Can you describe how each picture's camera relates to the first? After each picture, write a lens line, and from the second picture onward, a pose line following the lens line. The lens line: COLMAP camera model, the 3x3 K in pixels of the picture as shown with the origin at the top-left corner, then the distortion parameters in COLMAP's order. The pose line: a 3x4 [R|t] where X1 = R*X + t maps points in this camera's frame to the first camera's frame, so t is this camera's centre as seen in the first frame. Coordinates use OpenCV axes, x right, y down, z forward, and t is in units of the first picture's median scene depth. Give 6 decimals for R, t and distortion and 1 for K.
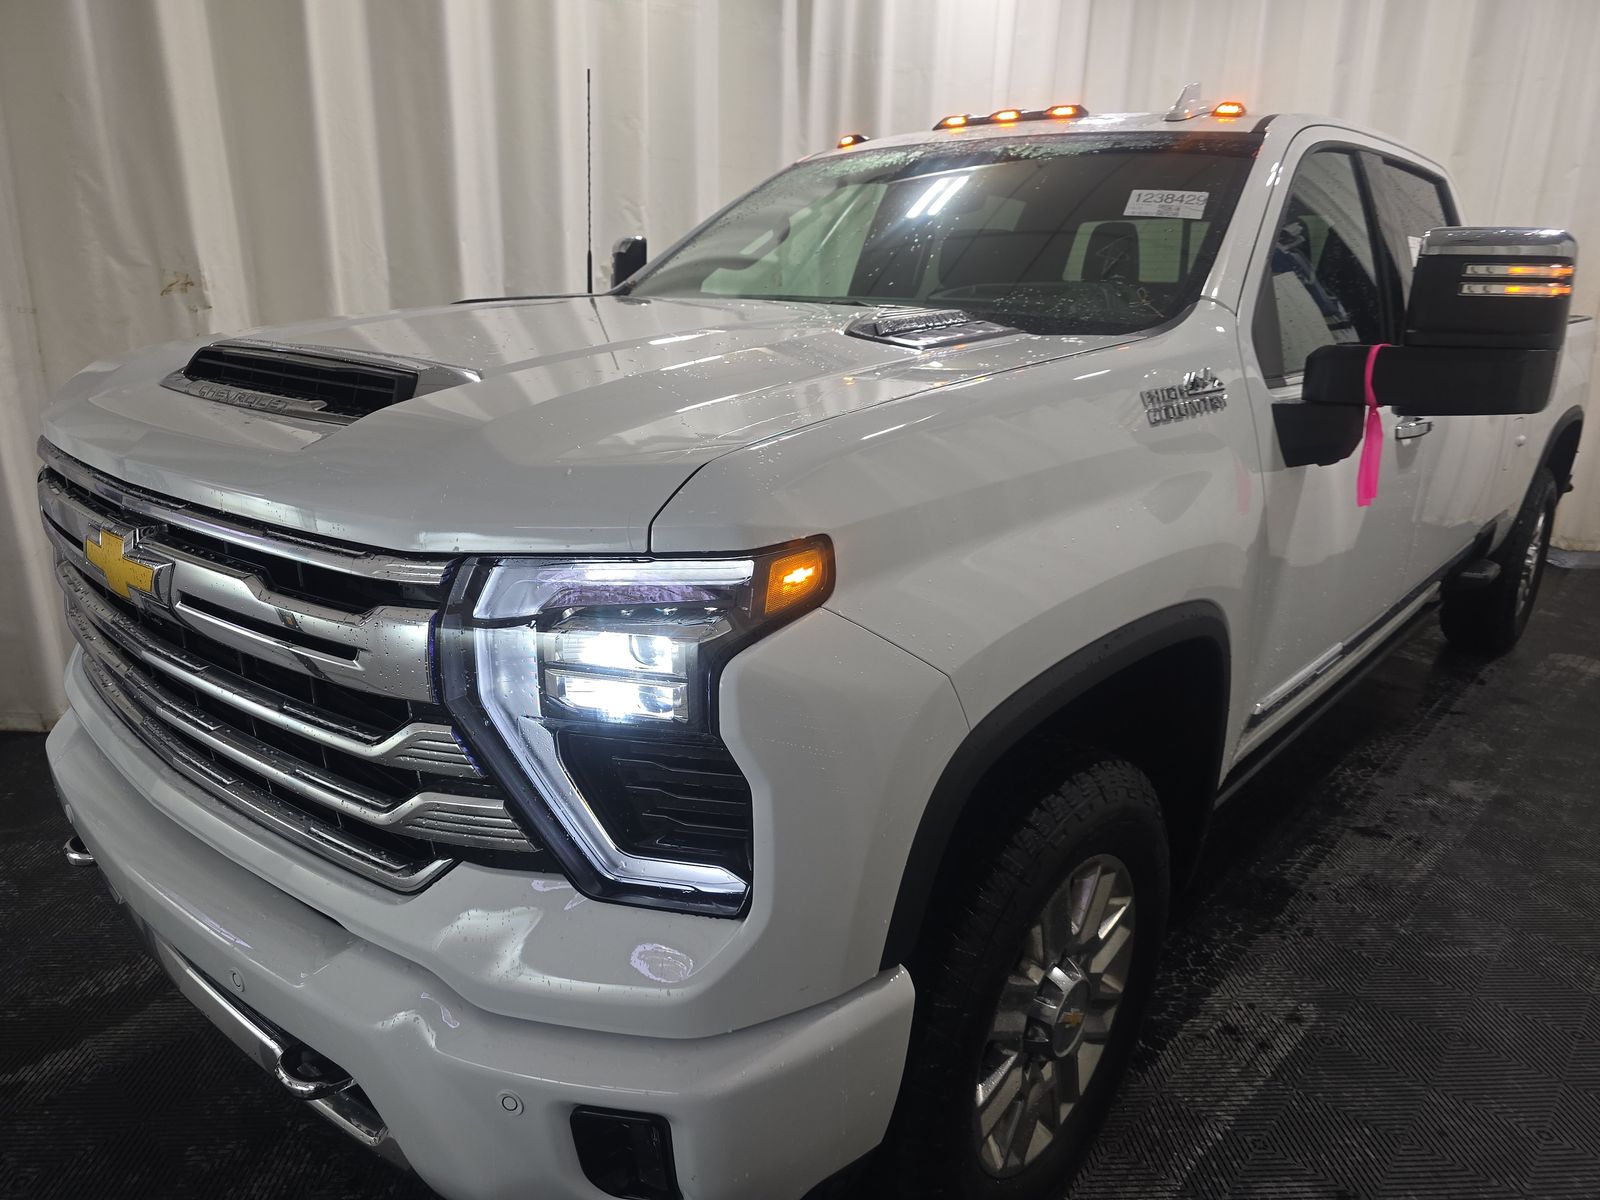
lens RADIAL K [[1091.5, 0, 806.4], [0, 1091.5, 607.0], [0, 0, 1]] dist [-0.008993, -0.005034]
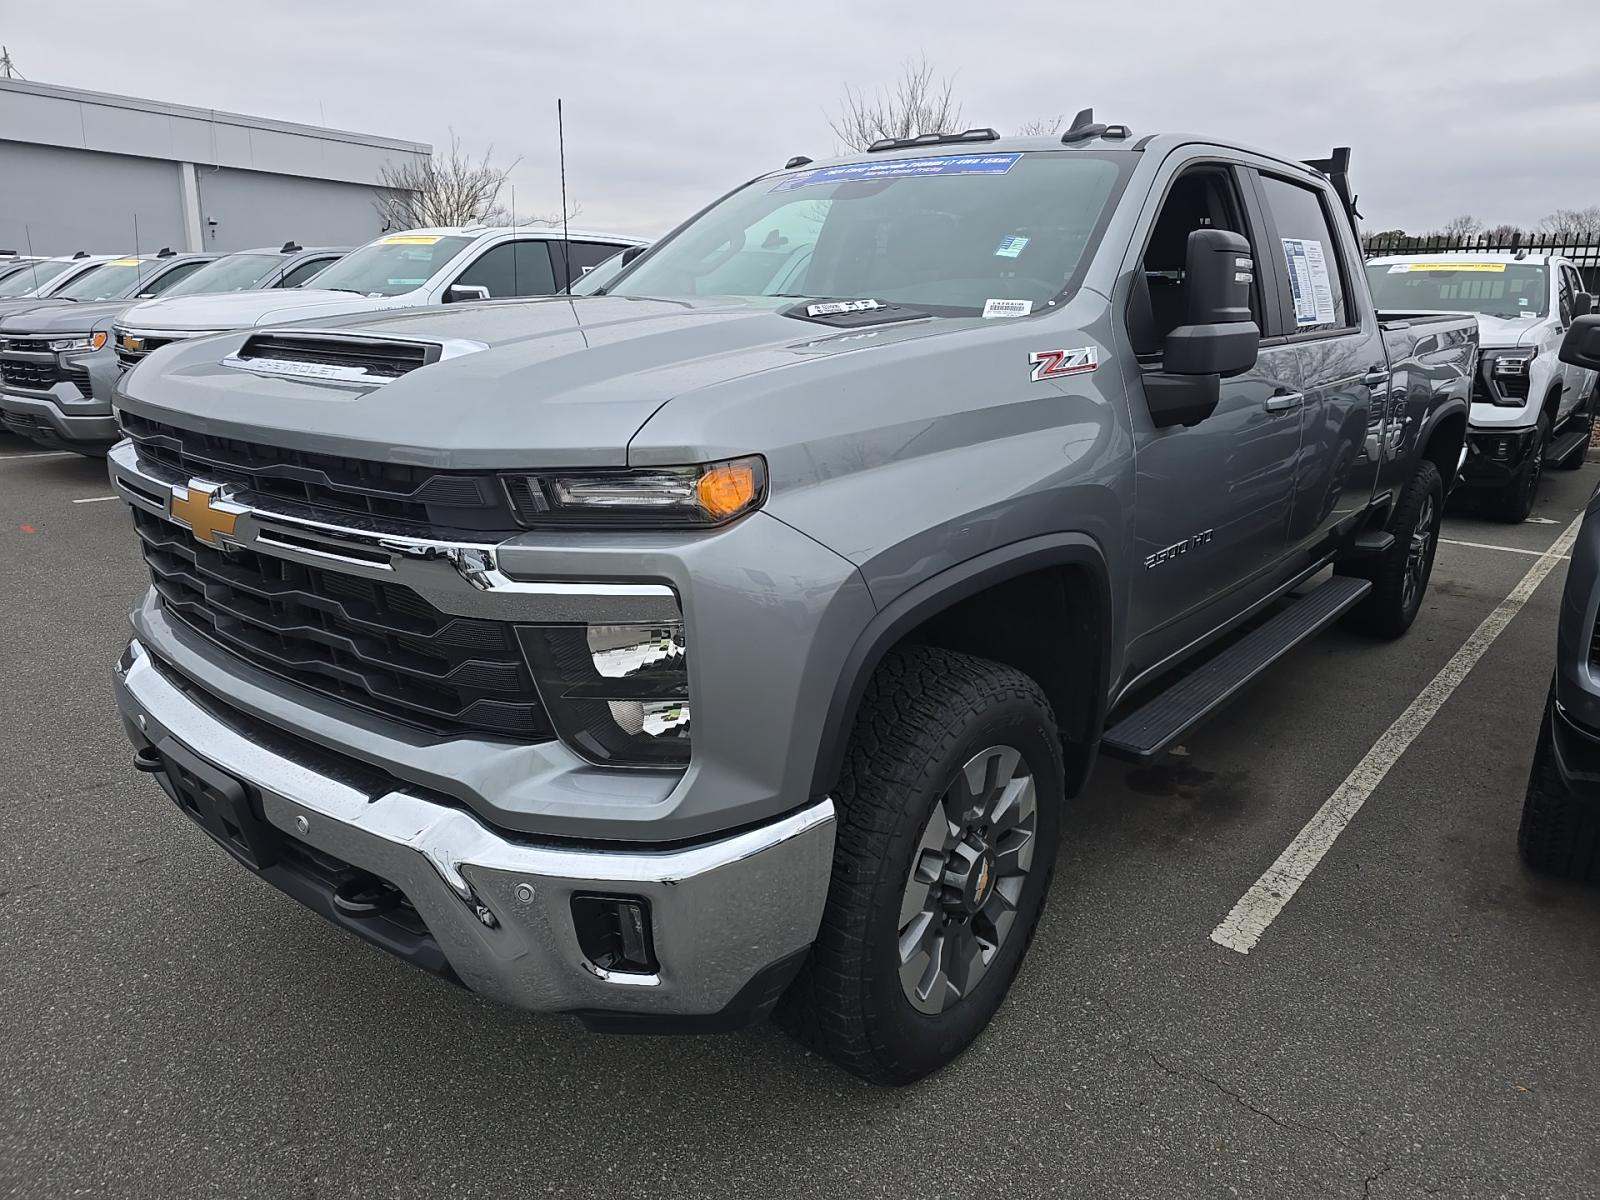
lens RADIAL K [[1083.5, 0, 797.8], [0, 1083.5, 596.8], [0, 0, 1]] dist [-0.005185, 0.000351]
pose [[0.999734, -0.011131, 0.020190, 0.022050], [0.011466, 0.999798, -0.016536, 0.081177], [-0.020002, 0.016763, 0.999659, -0.203369]]
